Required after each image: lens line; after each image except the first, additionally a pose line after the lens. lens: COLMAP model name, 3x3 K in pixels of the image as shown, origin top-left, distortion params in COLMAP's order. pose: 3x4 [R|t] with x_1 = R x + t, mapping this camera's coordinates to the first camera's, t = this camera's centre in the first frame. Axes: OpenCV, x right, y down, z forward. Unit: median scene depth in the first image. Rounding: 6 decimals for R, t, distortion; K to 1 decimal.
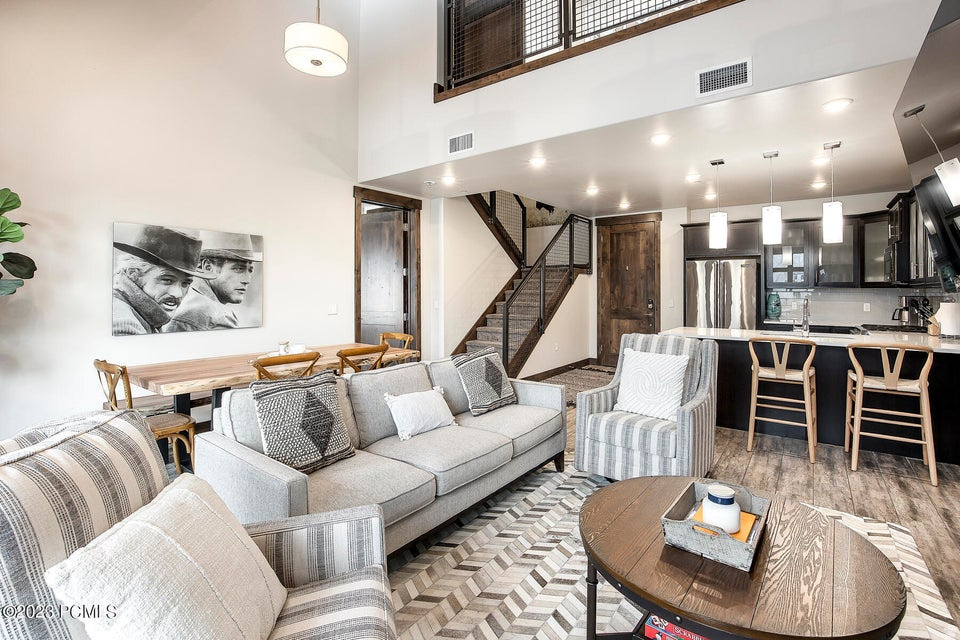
lens RADIAL K [[443.7, 0, 478.4], [0, 443.7, 287.7], [0, 0, 1]] dist [-0.022669, 0.004497]
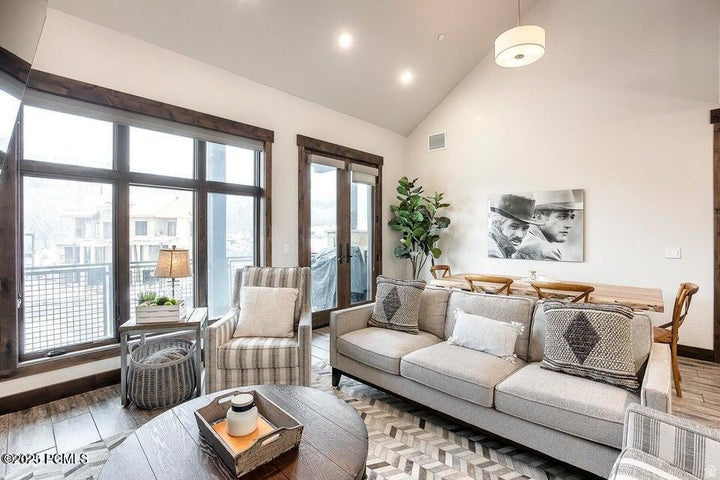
lens RADIAL K [[339.7, 0, 379.7], [0, 339.7, 233.7], [0, 0, 1]] dist [0.002116, 0.000296]
pose [[-0.061636, -0.002419, -0.998096, 0.585527], [0.005594, 0.999981, -0.002769, 0.009306], [0.998083, -0.005754, -0.061622, 0.574945]]
